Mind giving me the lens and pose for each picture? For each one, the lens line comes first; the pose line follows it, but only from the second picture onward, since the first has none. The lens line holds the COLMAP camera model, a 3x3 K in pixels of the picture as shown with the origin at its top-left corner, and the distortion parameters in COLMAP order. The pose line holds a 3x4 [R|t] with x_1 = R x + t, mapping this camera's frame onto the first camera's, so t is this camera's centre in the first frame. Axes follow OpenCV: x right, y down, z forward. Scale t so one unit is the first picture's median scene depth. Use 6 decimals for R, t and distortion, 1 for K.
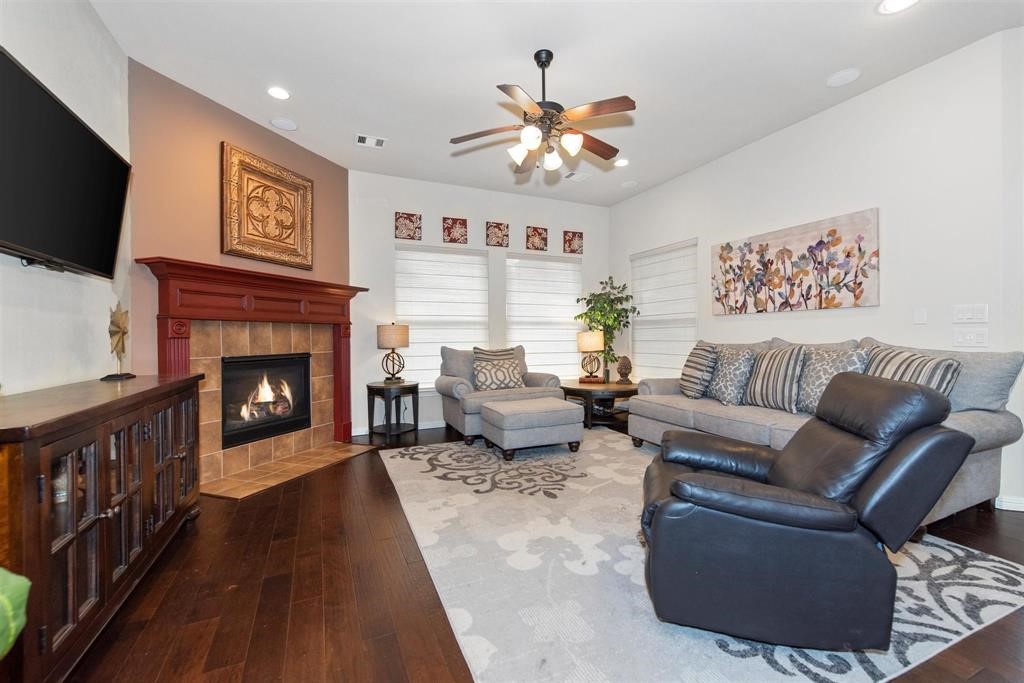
lens RADIAL K [[406.1, 0, 512.0], [0, 406.1, 341.5], [0, 0, 1]] dist [0.001598, -0.000020]
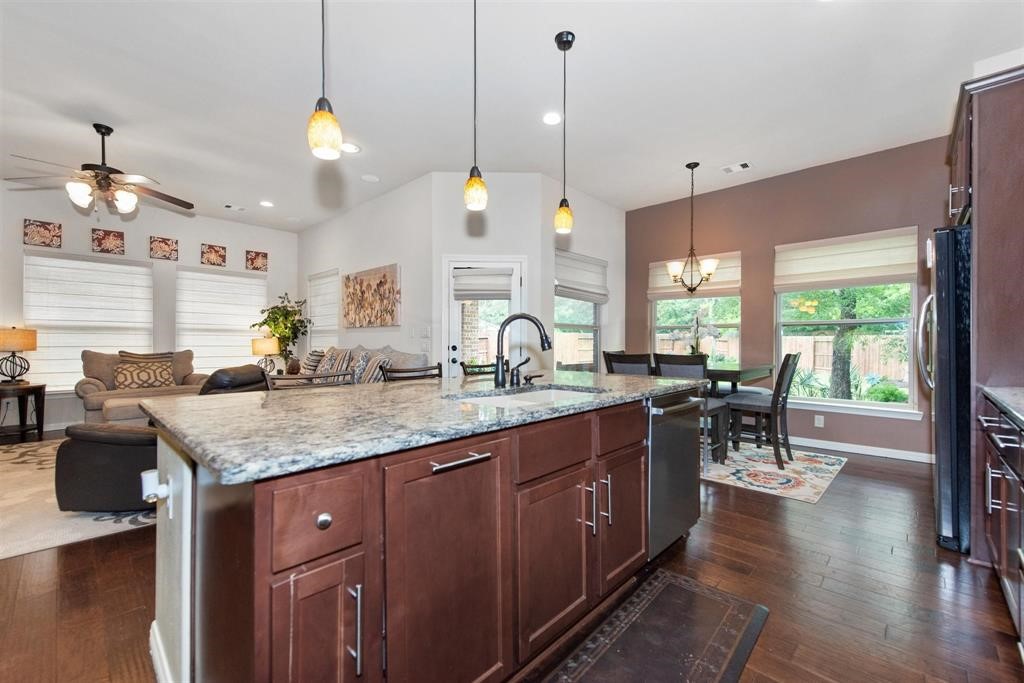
lens RADIAL K [[406.1, 0, 512.0], [0, 406.1, 341.5], [0, 0, 1]] dist [0.001598, -0.000020]
pose [[0.926074, 0.013386, 0.377104, 0.470753], [-0.007945, 0.999841, -0.015978, -0.002288], [-0.377258, 0.011801, 0.926033, -0.413447]]
